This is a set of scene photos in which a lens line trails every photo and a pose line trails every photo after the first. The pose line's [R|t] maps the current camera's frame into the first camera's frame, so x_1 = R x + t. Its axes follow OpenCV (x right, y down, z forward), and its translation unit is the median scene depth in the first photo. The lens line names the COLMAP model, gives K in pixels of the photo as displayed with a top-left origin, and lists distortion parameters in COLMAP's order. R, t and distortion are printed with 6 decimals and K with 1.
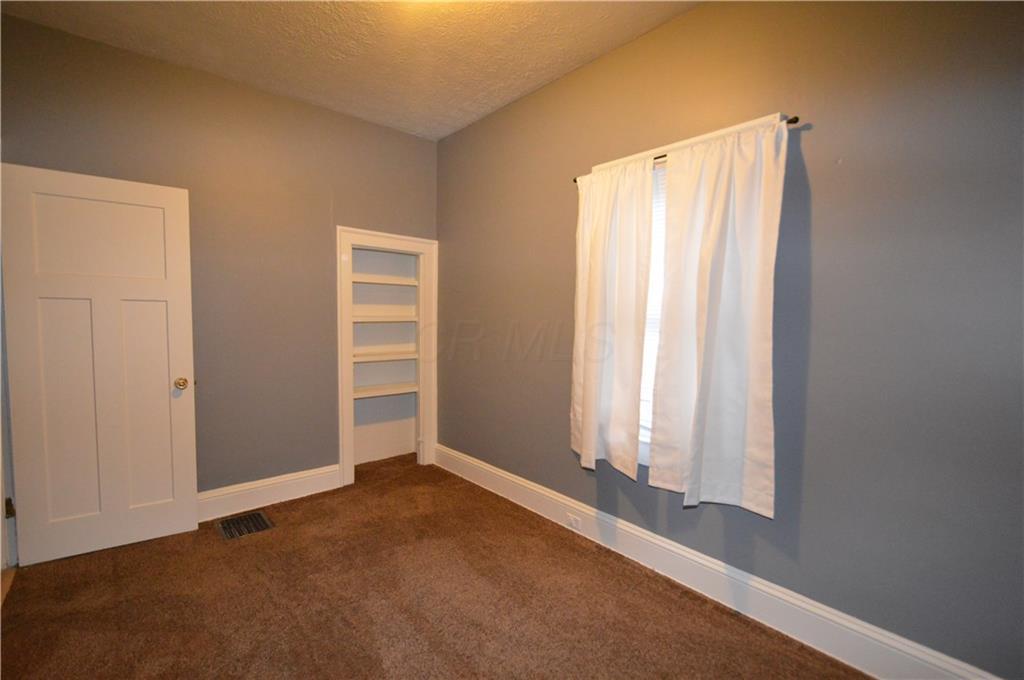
lens RADIAL K [[455.6, 0, 512.6], [0, 455.6, 343.4], [0, 0, 1]] dist [0.008184, -0.007602]
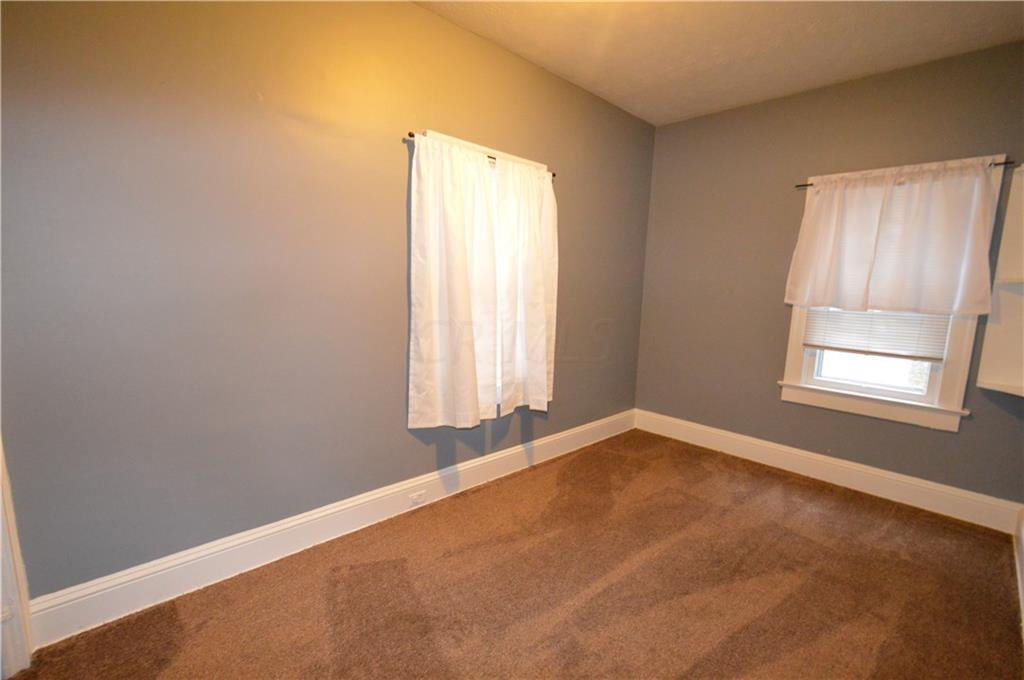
lens RADIAL K [[455.6, 0, 509.8], [0, 455.6, 345.8], [0, 0, 1]] dist [0.008184, -0.007602]
pose [[-0.040607, -0.169054, 0.984770, -0.587794], [0.027657, 0.985015, 0.170236, -0.071773], [-0.998792, 0.034149, -0.035323, 0.614412]]
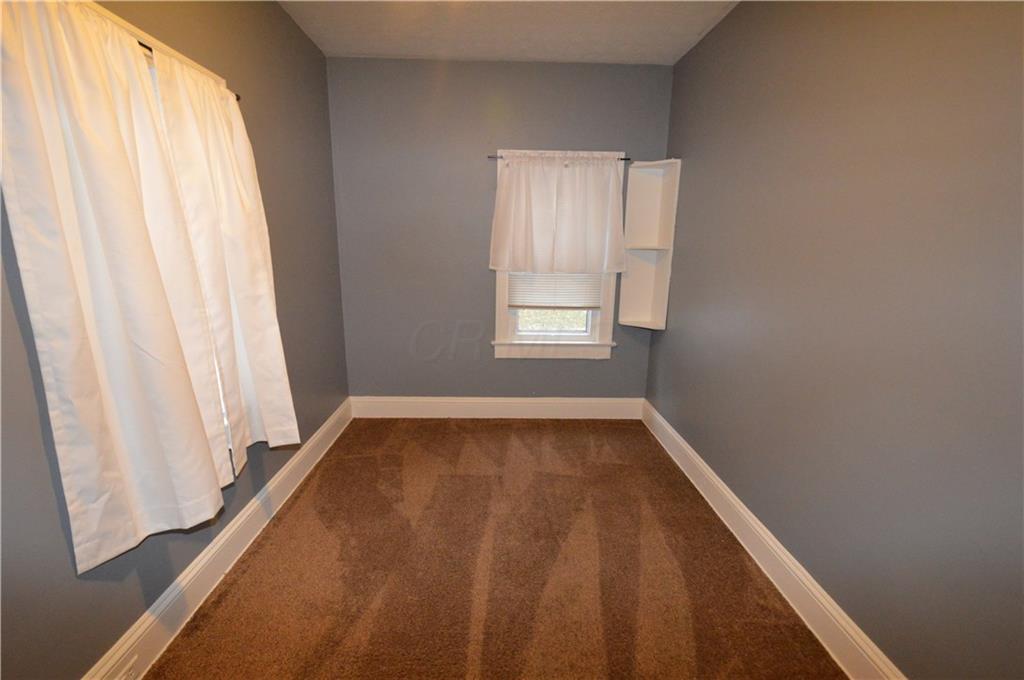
lens RADIAL K [[455.6, 0, 507.7], [0, 455.6, 346.9], [0, 0, 1]] dist [0.008184, -0.007602]
pose [[-0.766138, -0.181273, 0.616581, -0.356954], [0.002348, 0.958601, 0.284744, -0.103920], [-0.642672, 0.219601, -0.733995, 0.758224]]
